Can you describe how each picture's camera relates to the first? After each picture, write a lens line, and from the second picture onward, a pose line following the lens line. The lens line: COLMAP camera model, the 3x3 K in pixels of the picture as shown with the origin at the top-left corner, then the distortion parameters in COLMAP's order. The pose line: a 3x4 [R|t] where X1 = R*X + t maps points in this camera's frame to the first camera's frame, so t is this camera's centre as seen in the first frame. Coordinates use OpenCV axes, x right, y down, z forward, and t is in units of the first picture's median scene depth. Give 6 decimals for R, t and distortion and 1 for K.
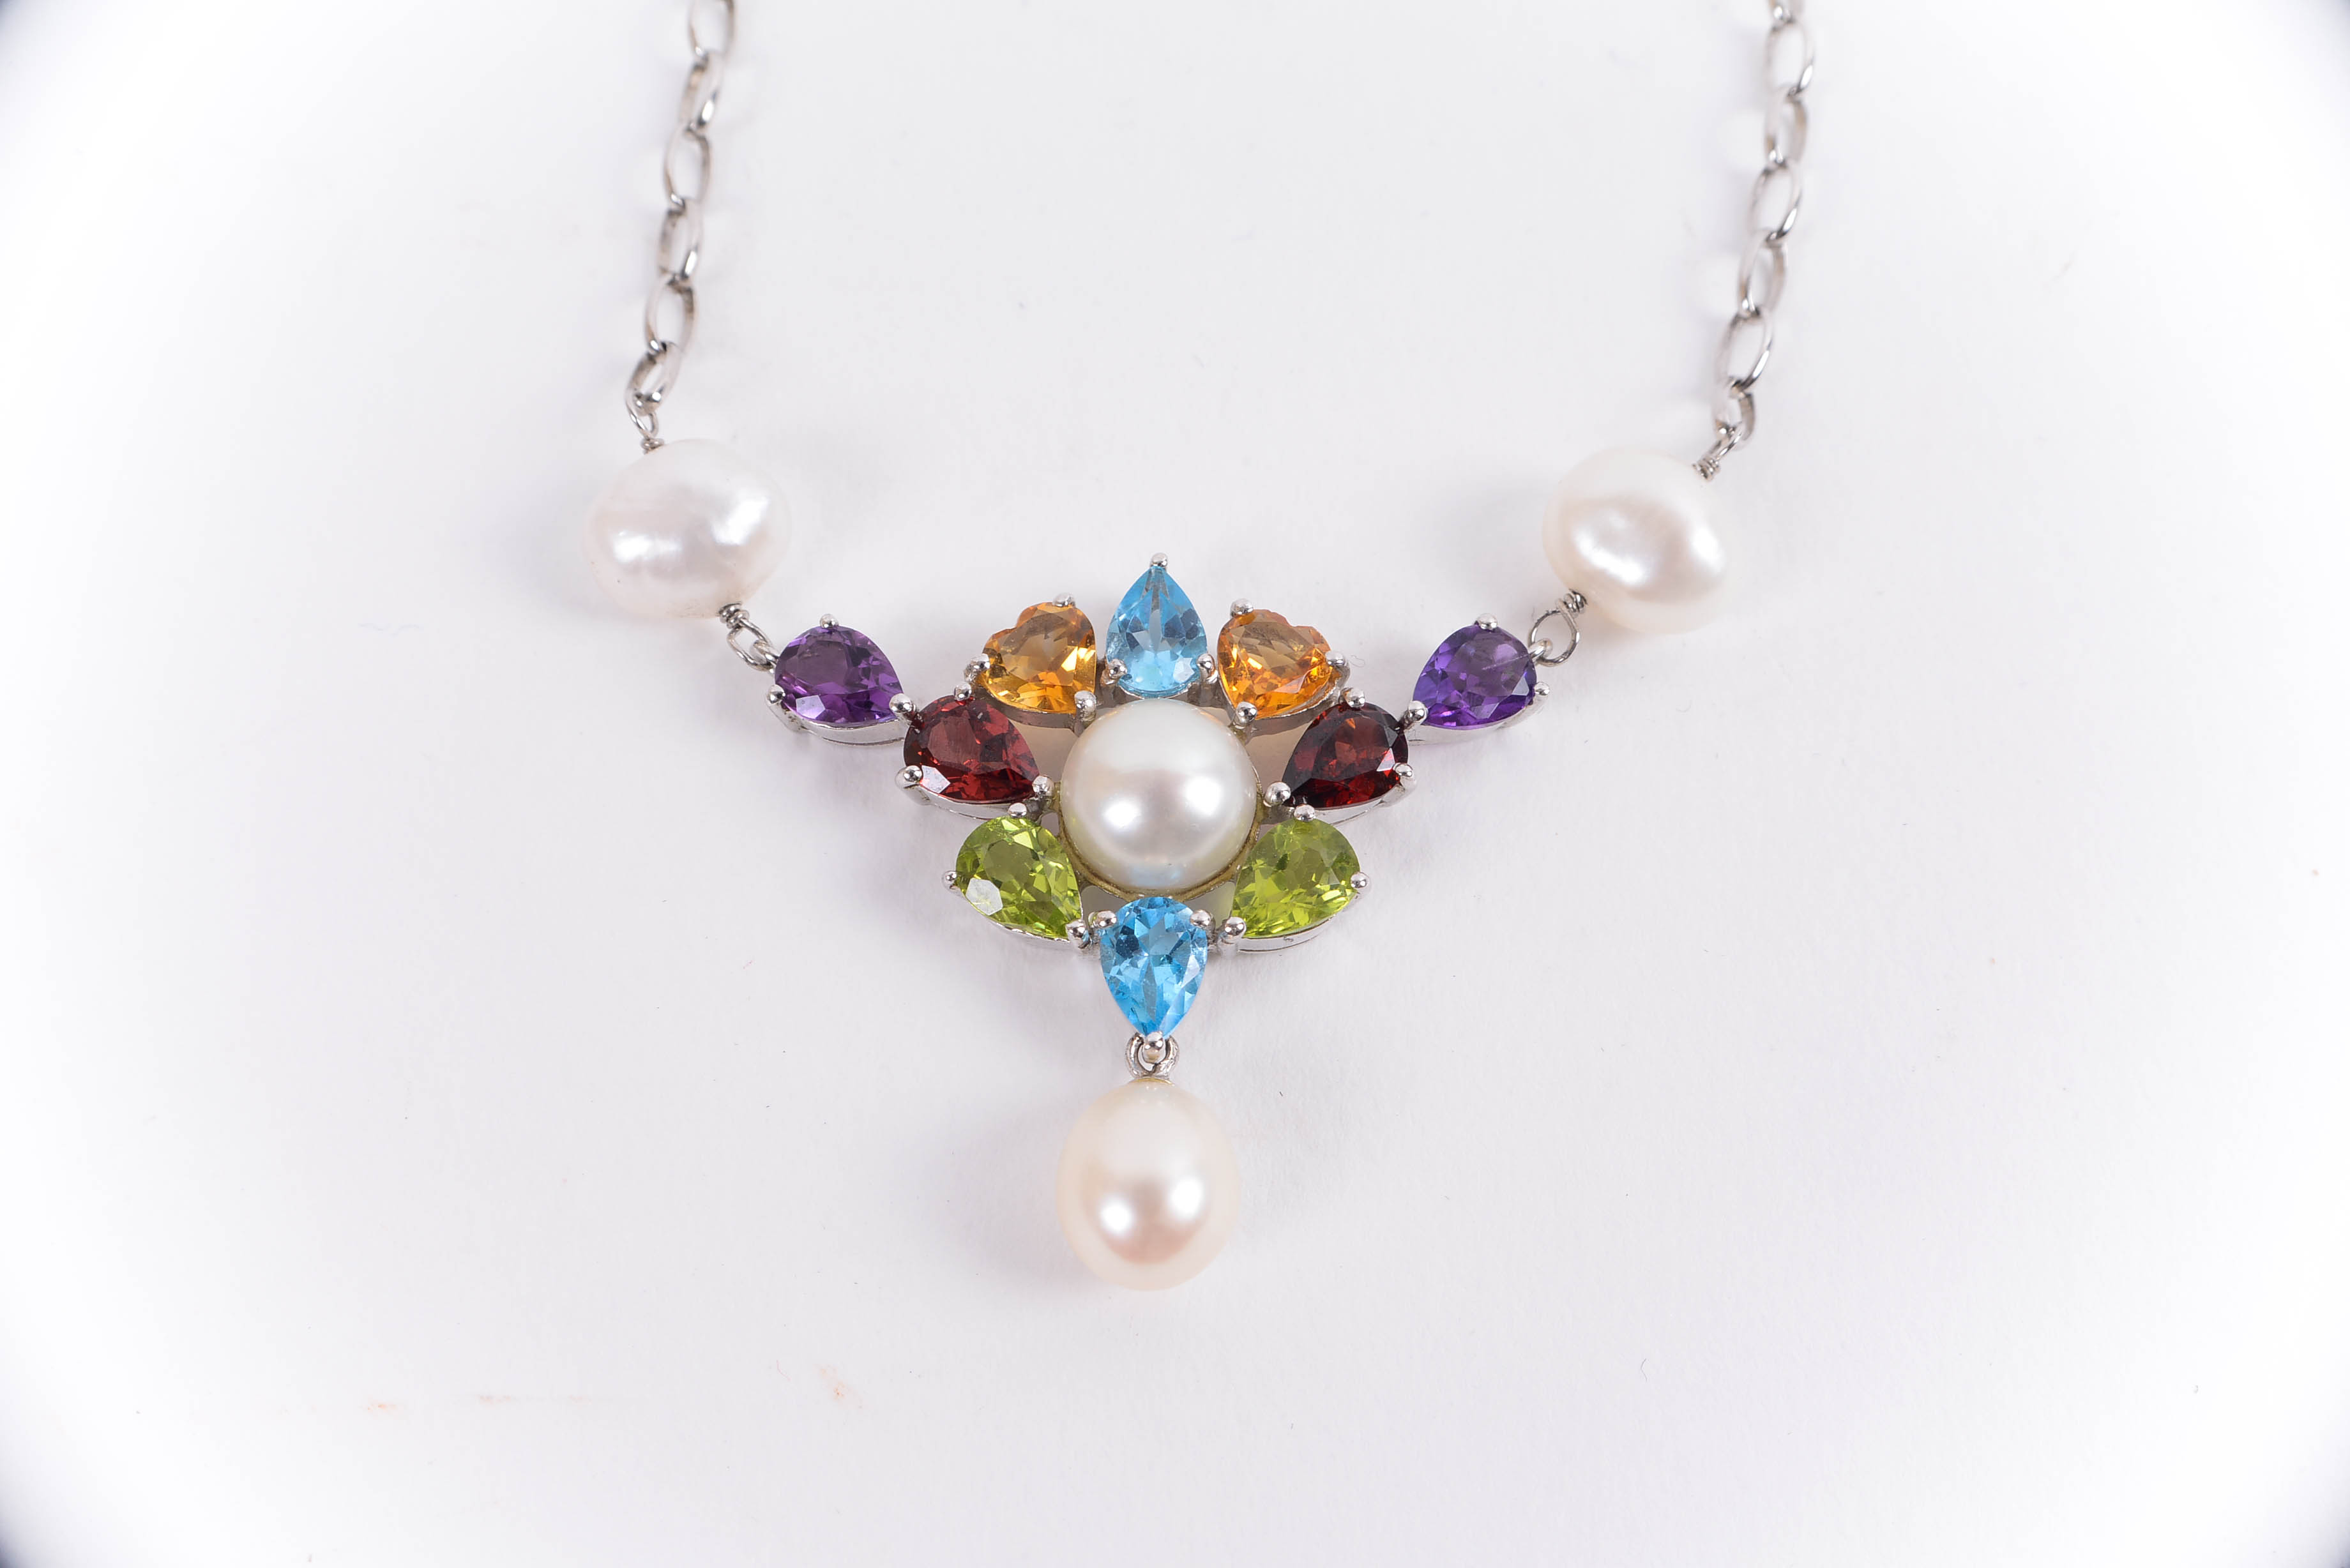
lens RADIAL K [[3593.6, 0, 1174.8], [0, 3593.6, 780.4], [0, 0, 1]] dist [0.304543, 0.000000]
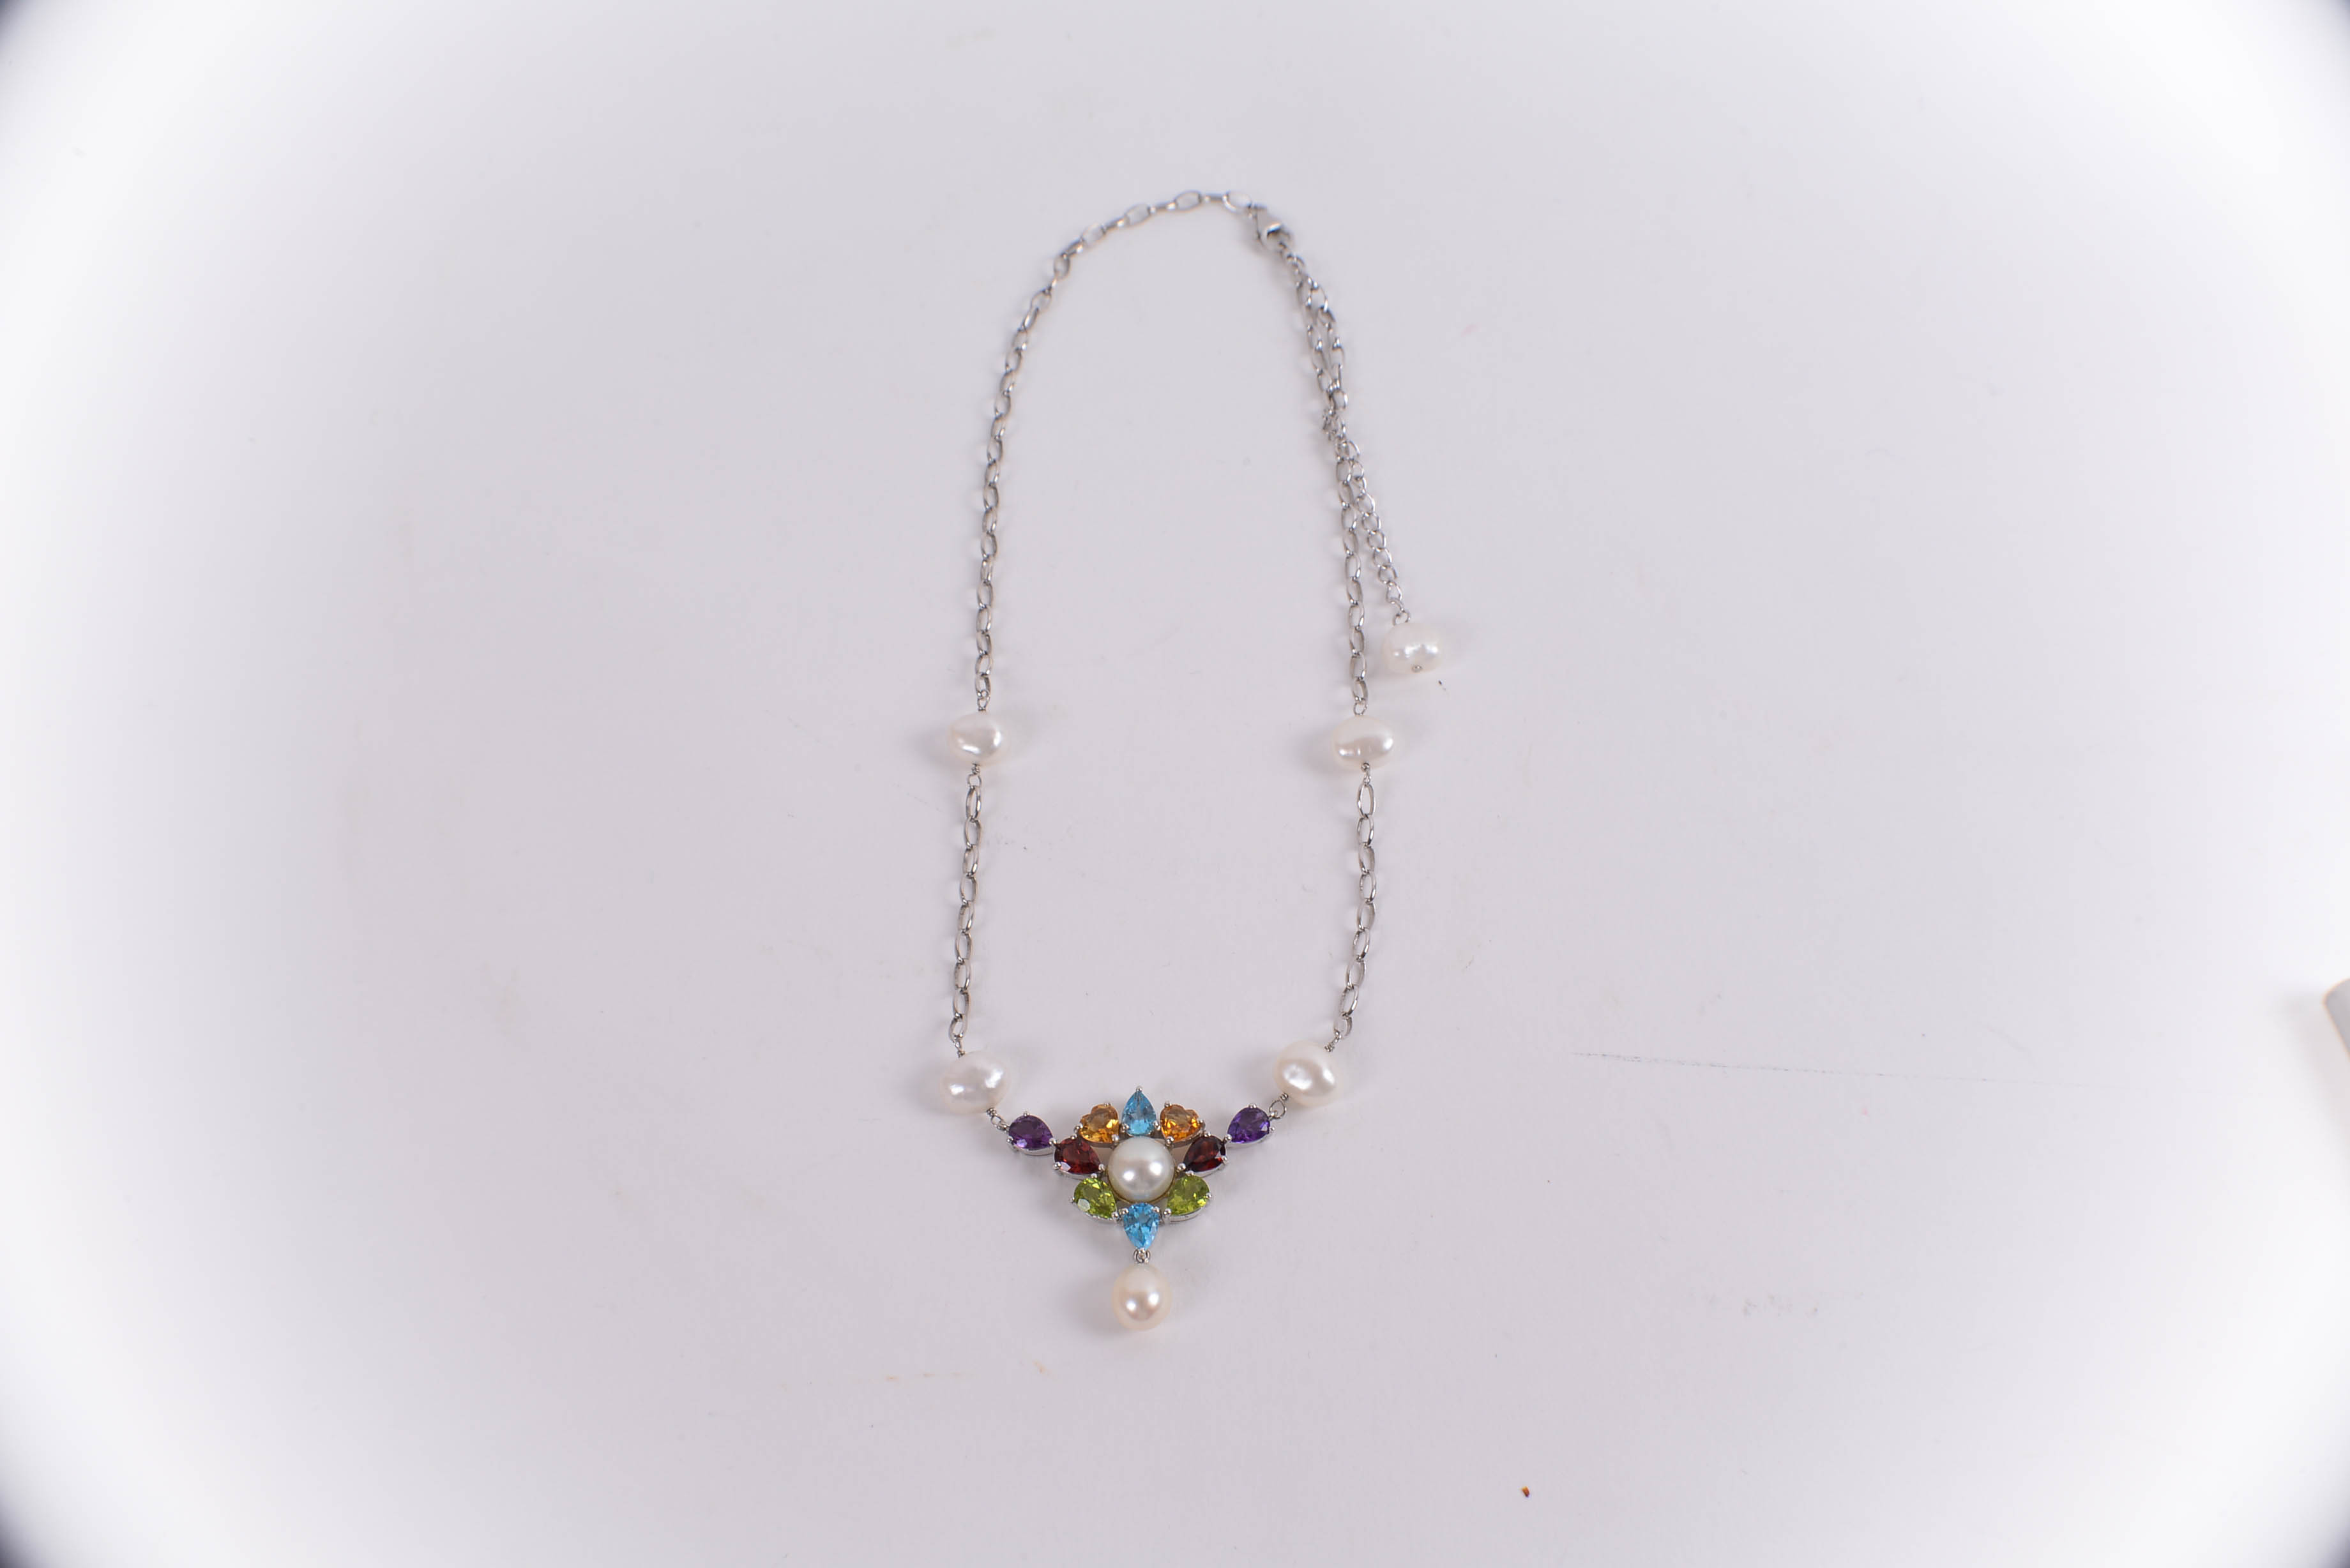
lens RADIAL K [[3708.8, 0, 1175.9], [0, 3708.8, 779.4], [0, 0, 1]] dist [0.057870, 0.000000]
pose [[0.999445, -0.033058, 0.004210, 0.021352], [0.033318, 0.993793, -0.106134, 0.009850], [-0.000676, 0.106216, 0.994343, -2.016250]]
